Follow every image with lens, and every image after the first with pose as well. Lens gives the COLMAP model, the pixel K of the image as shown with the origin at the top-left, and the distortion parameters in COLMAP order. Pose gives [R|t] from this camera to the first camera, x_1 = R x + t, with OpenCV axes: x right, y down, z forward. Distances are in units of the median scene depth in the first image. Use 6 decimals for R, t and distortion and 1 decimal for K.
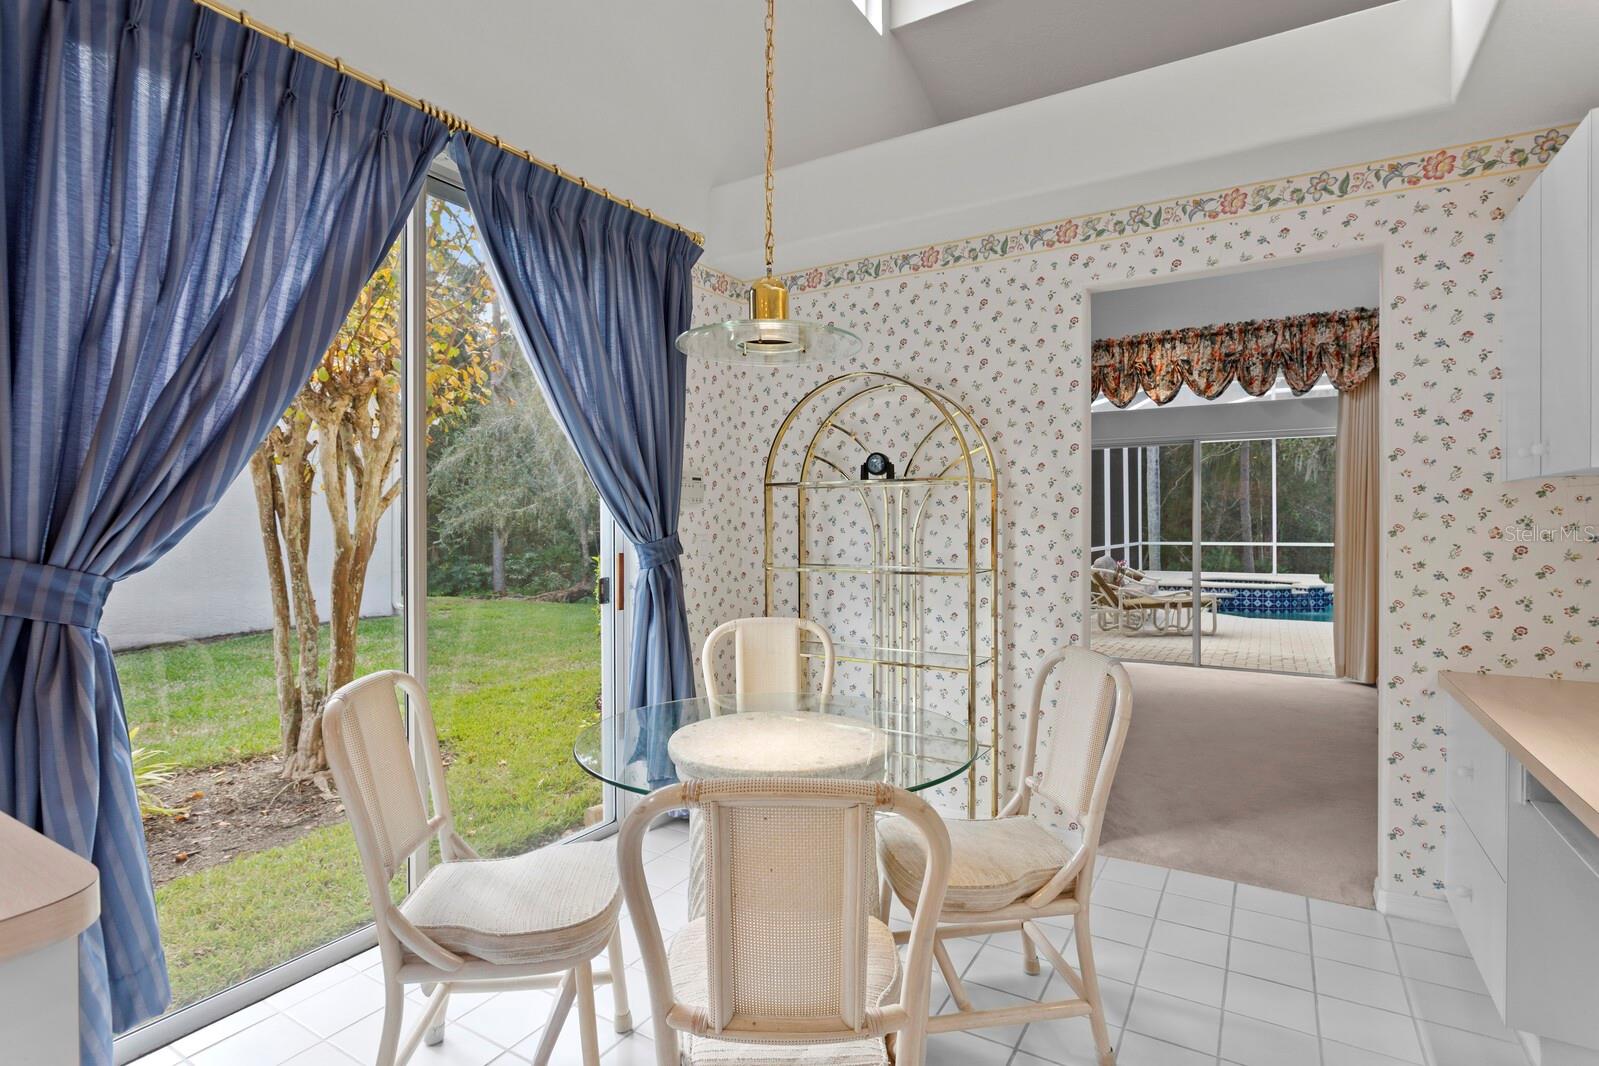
lens RADIAL K [[792.9, 0, 787.1], [0, 792.9, 528.8], [0, 0, 1]] dist [-0.015284, 0.007058]
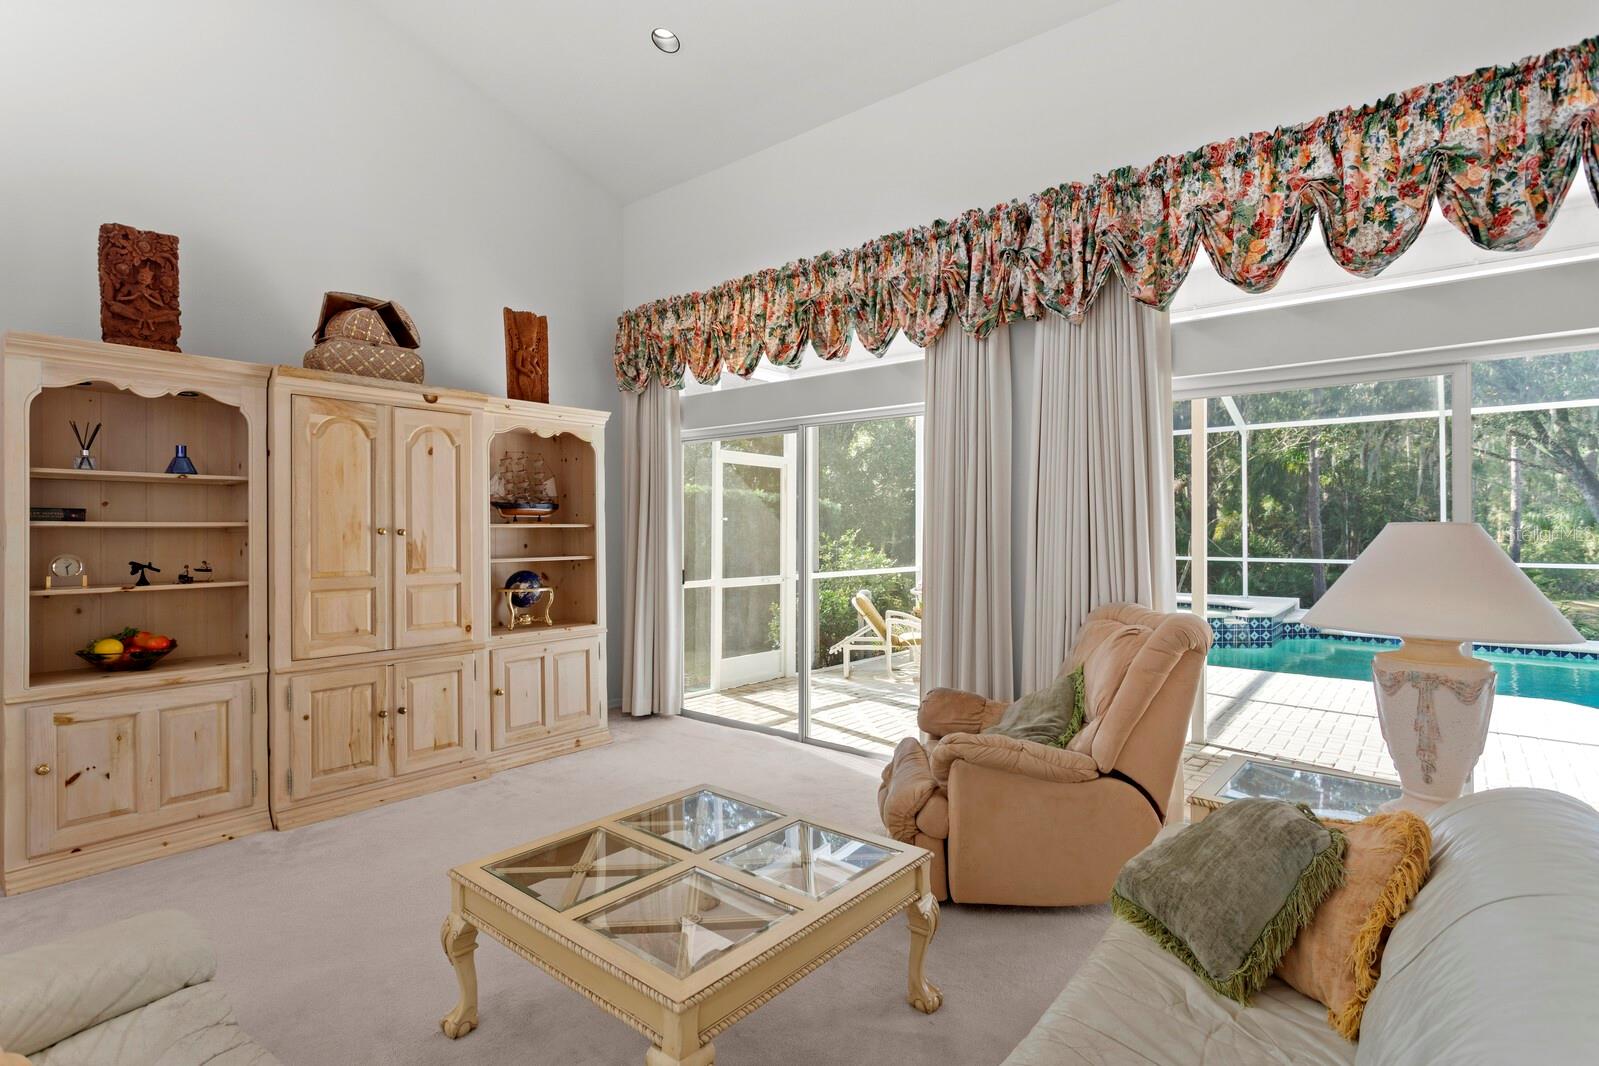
lens RADIAL K [[792.9, 0, 802.8], [0, 792.9, 523.1], [0, 0, 1]] dist [-0.015284, 0.007058]
pose [[0.989550, 0.001899, -0.144179, 0.641368], [-0.003319, 0.999948, -0.009609, -0.019849], [0.144153, 0.009987, 0.989505, 0.301645]]
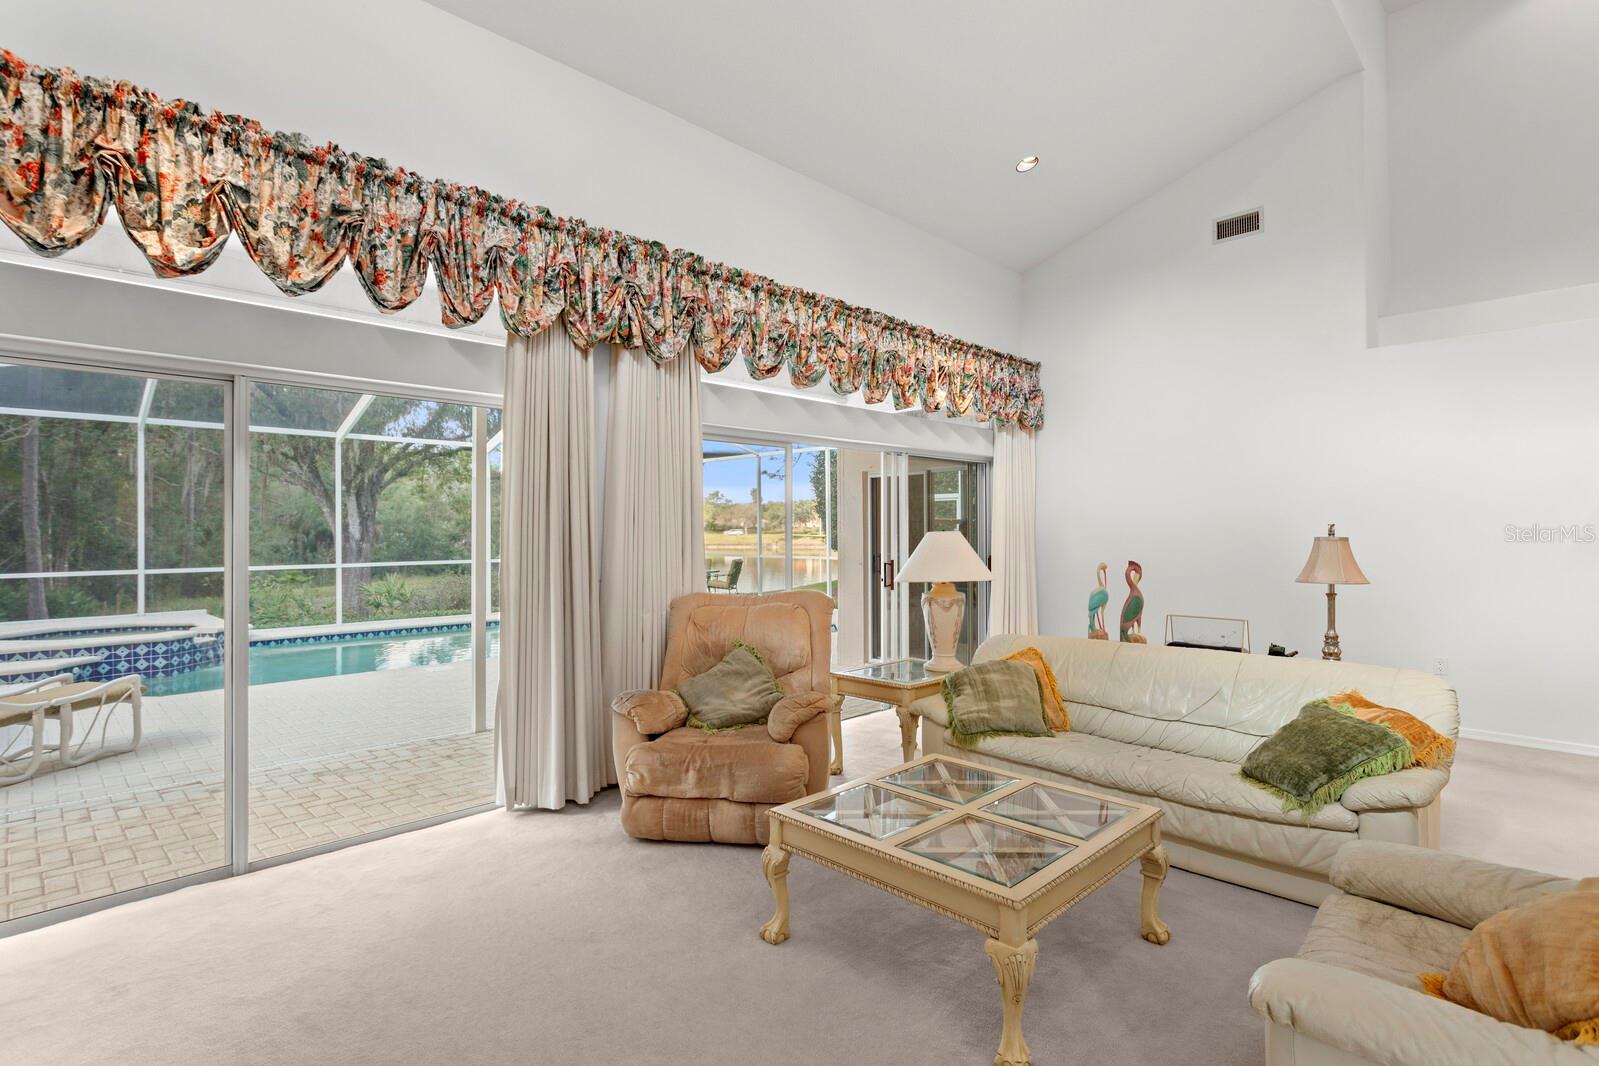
lens RADIAL K [[792.9, 0, 809.9], [0, 792.9, 531.5], [0, 0, 1]] dist [-0.015284, 0.007058]
pose [[0.221426, 0.003054, 0.975172, 0.146553], [0.009162, 0.999944, -0.005212, -0.016917], [-0.975134, 0.010088, 0.221386, 0.591825]]
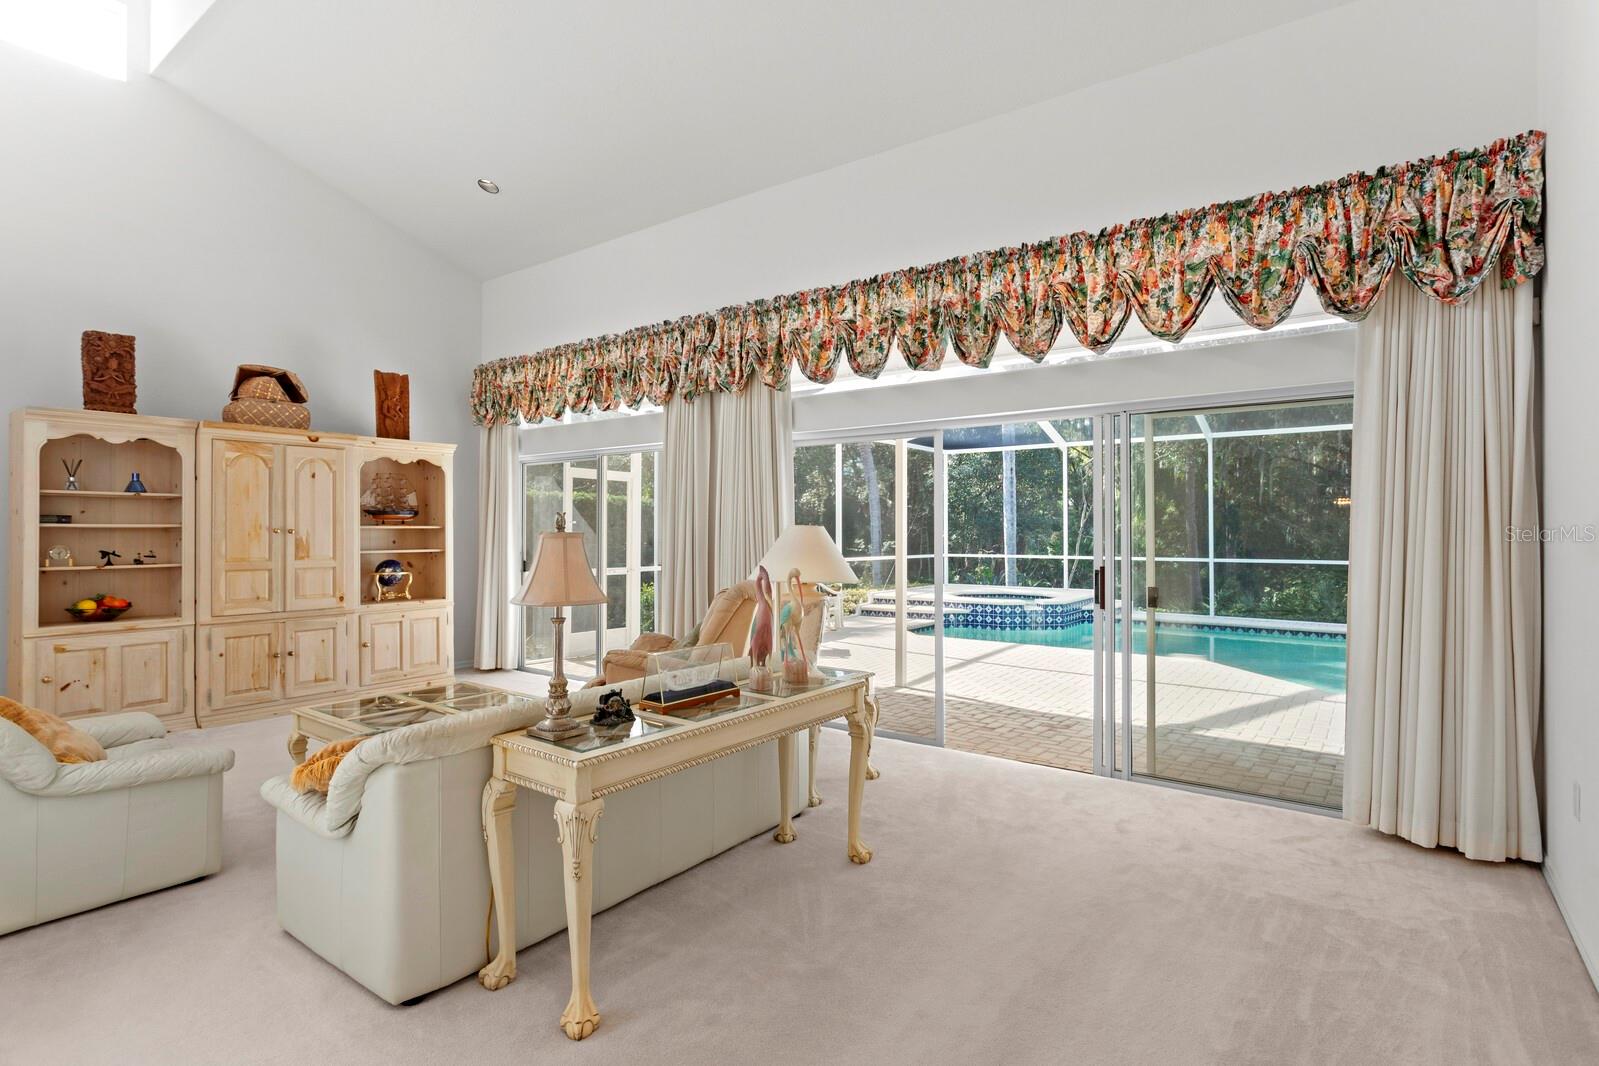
lens RADIAL K [[792.9, 0, 801.7], [0, 792.9, 520.6], [0, 0, 1]] dist [-0.015284, 0.007058]
pose [[0.995866, 0.002688, -0.090795, 0.885138], [-0.004158, 0.999863, -0.016006, -0.018008], [0.090739, 0.016318, 0.995741, 0.043952]]
